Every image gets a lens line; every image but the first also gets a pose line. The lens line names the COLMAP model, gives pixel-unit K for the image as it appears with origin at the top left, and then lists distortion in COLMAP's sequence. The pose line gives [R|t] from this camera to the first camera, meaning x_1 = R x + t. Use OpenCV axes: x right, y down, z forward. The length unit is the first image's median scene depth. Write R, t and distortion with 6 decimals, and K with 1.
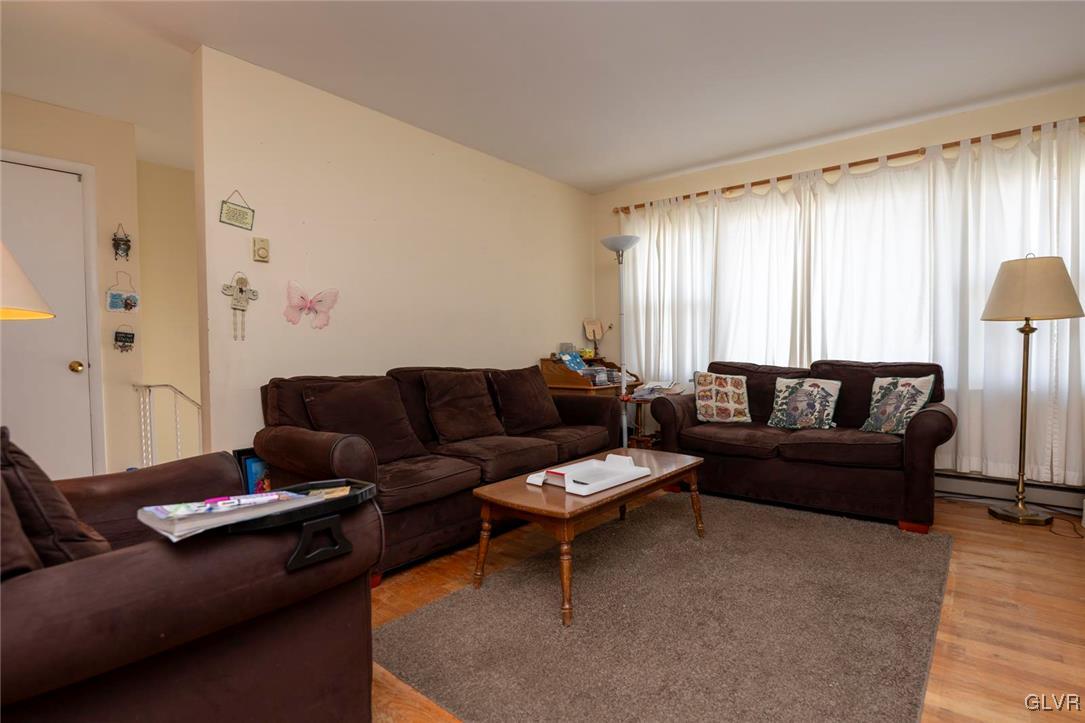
lens RADIAL K [[522.7, 0, 536.9], [0, 522.7, 363.0], [0, 0, 1]] dist [-0.010533, -0.002095]
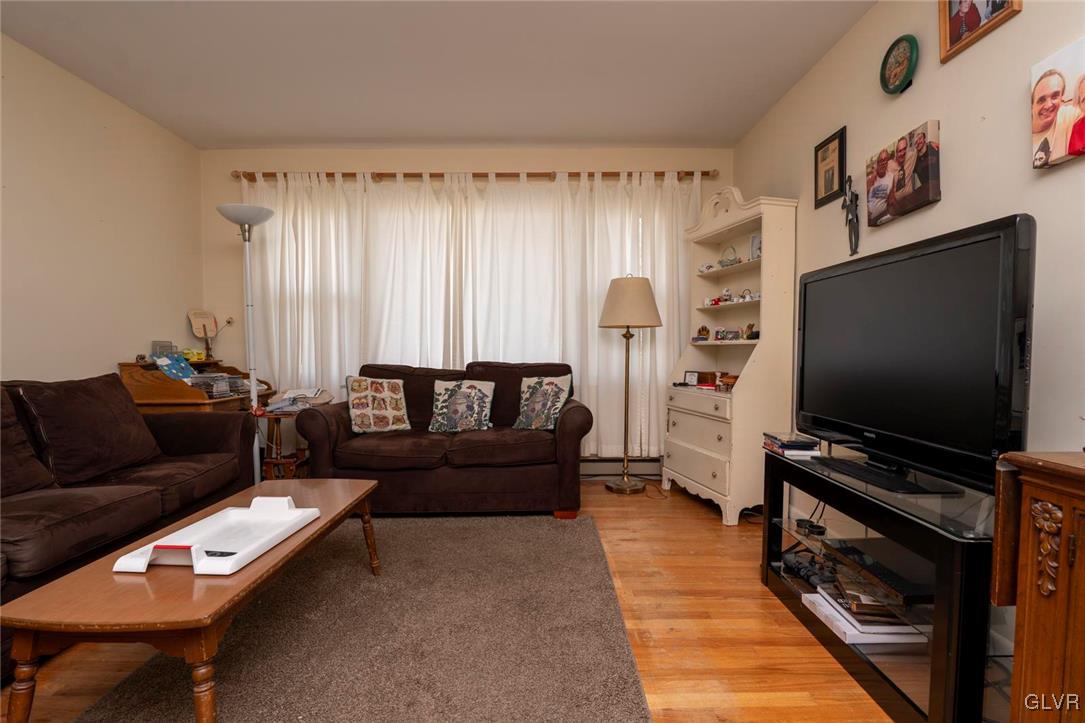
lens RADIAL K [[522.7, 0, 536.9], [0, 522.7, 363.0], [0, 0, 1]] dist [-0.010533, -0.002095]
pose [[0.762808, -0.012663, 0.646501, -0.019938], [0.013448, 0.999903, 0.003718, -0.005231], [-0.646485, 0.005858, 0.762904, 0.152105]]
